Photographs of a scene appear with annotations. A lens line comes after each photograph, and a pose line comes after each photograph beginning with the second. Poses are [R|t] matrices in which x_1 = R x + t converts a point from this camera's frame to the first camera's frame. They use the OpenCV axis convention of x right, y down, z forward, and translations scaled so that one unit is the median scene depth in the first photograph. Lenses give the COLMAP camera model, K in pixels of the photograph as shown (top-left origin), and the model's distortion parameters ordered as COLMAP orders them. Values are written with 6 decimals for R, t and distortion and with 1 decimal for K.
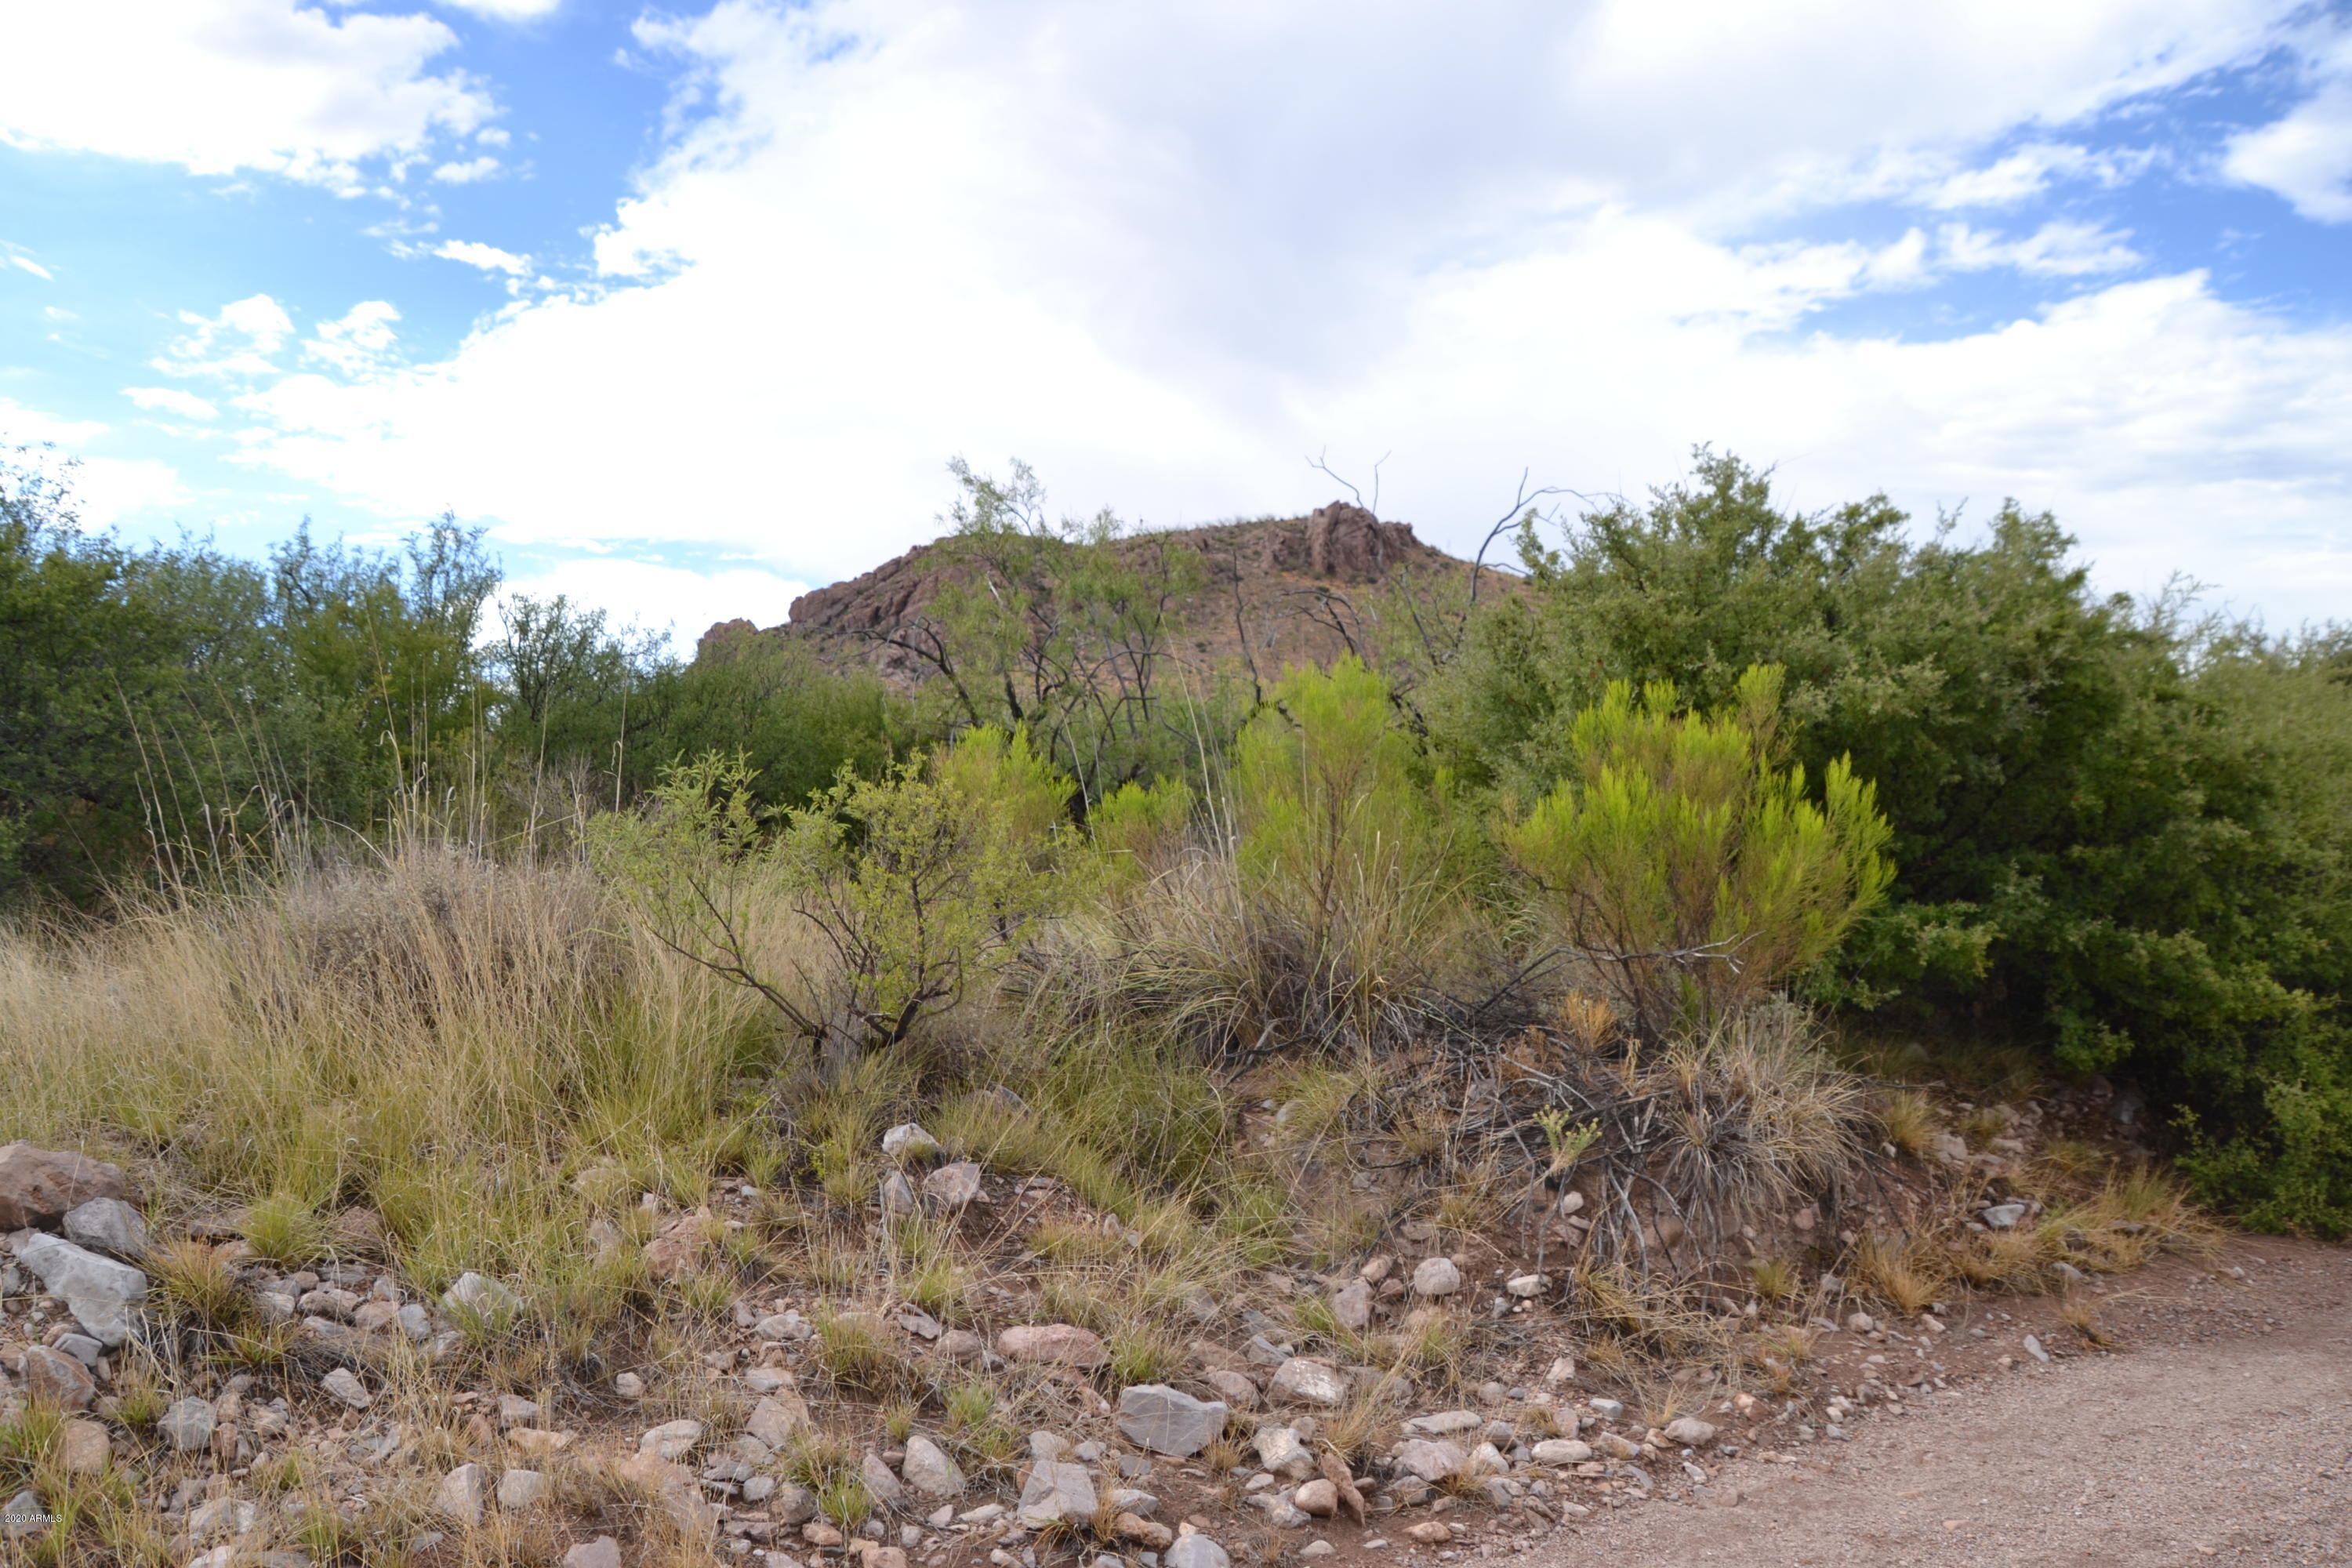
lens RADIAL K [[1891.7, 0, 1187.2], [0, 1891.7, 789.8], [0, 0, 1]] dist [-0.136492, 0.110475]
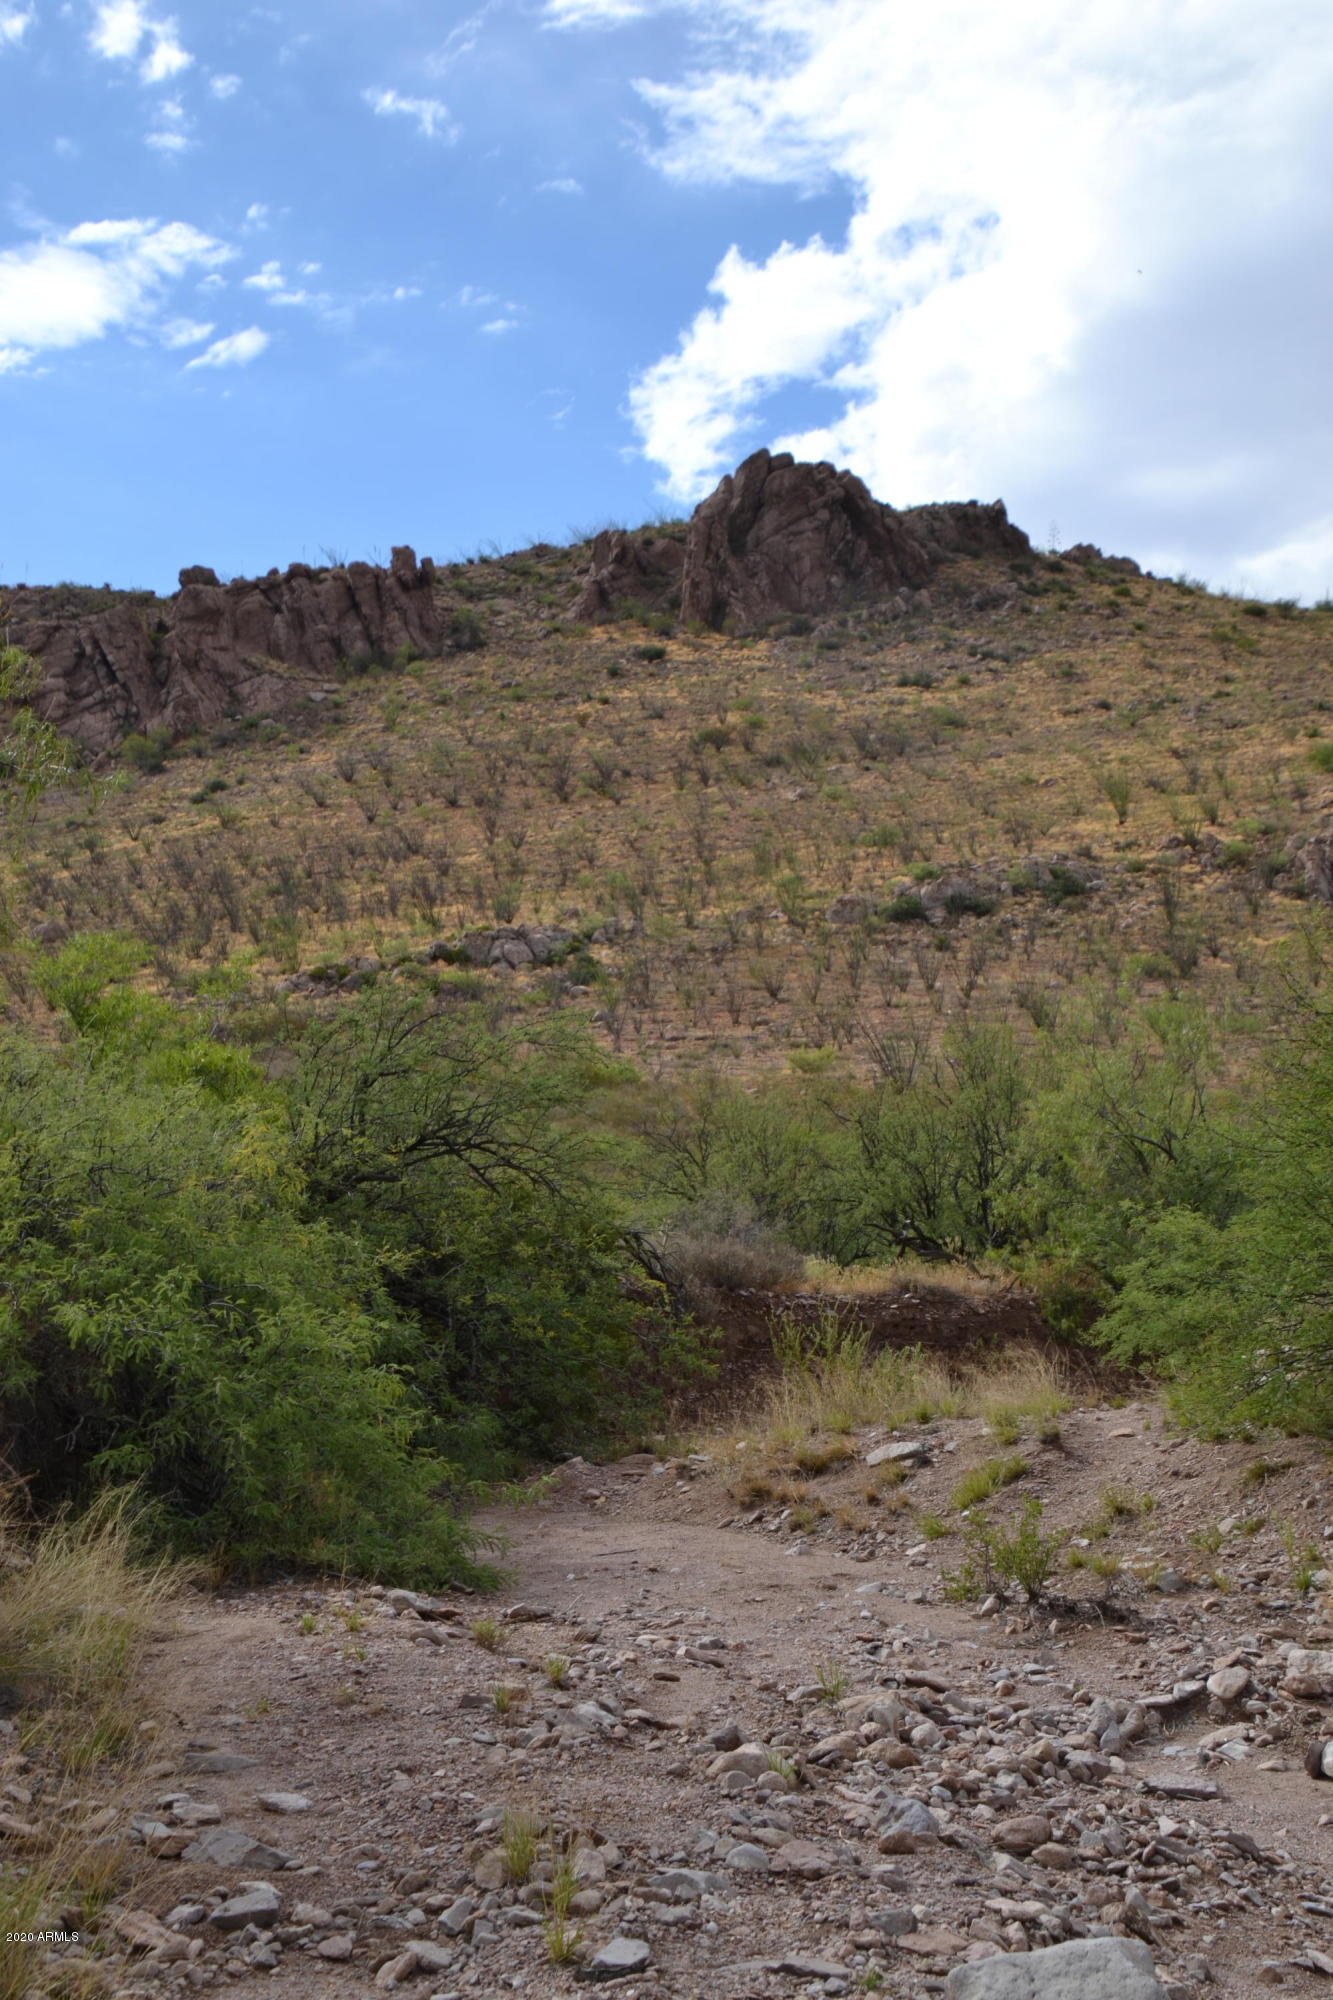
lens RADIAL K [[2853.3, 0, 629.3], [0, 2853.3, 1044.3], [0, 0, 1]] dist [0.183766, 0.000000]
pose [[0.944972, -0.030831, -0.325694, 0.268807], [0.016713, 0.998799, -0.046059, 0.009073], [0.326723, 0.038081, 0.944353, 0.402167]]
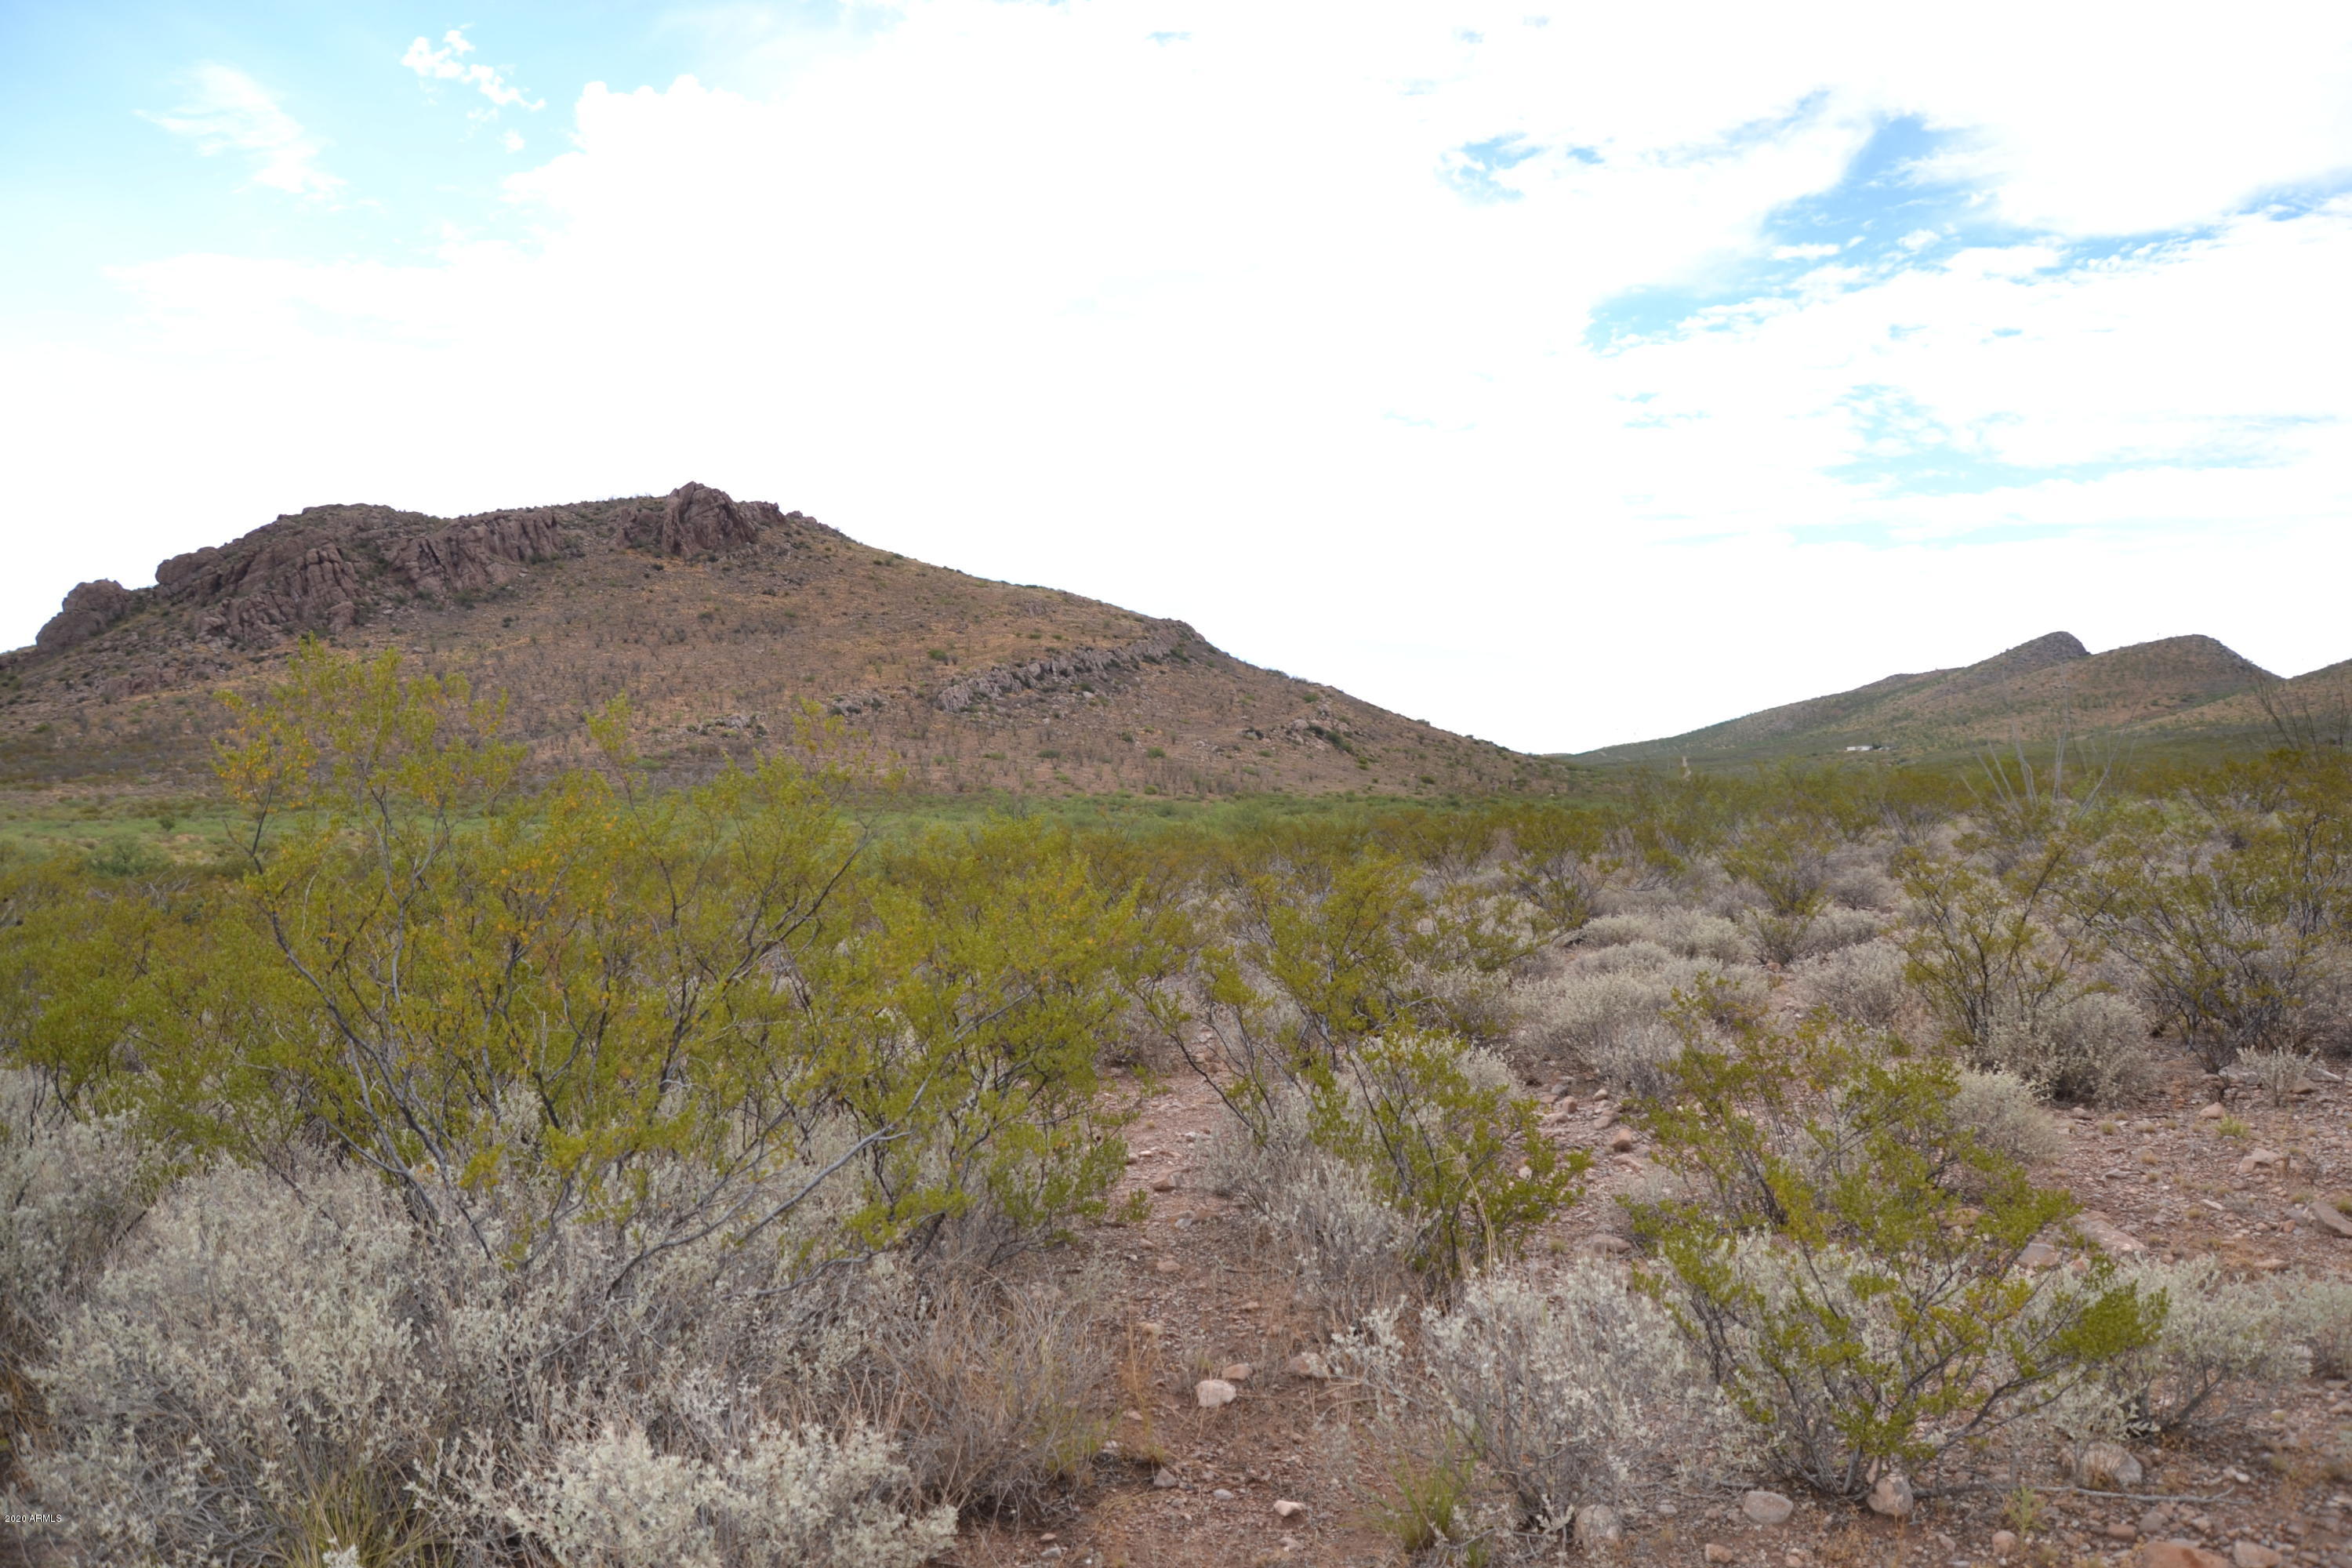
lens RADIAL K [[1919.5, 0, 1173.3], [0, 1919.5, 781.5], [0, 0, 1]] dist [-0.125810, 0.094997]
pose [[0.991153, 0.016848, 0.131654, 0.219238], [-0.020243, 0.999495, 0.024490, -0.017407], [-0.131175, -0.026939, 0.990993, -0.101343]]
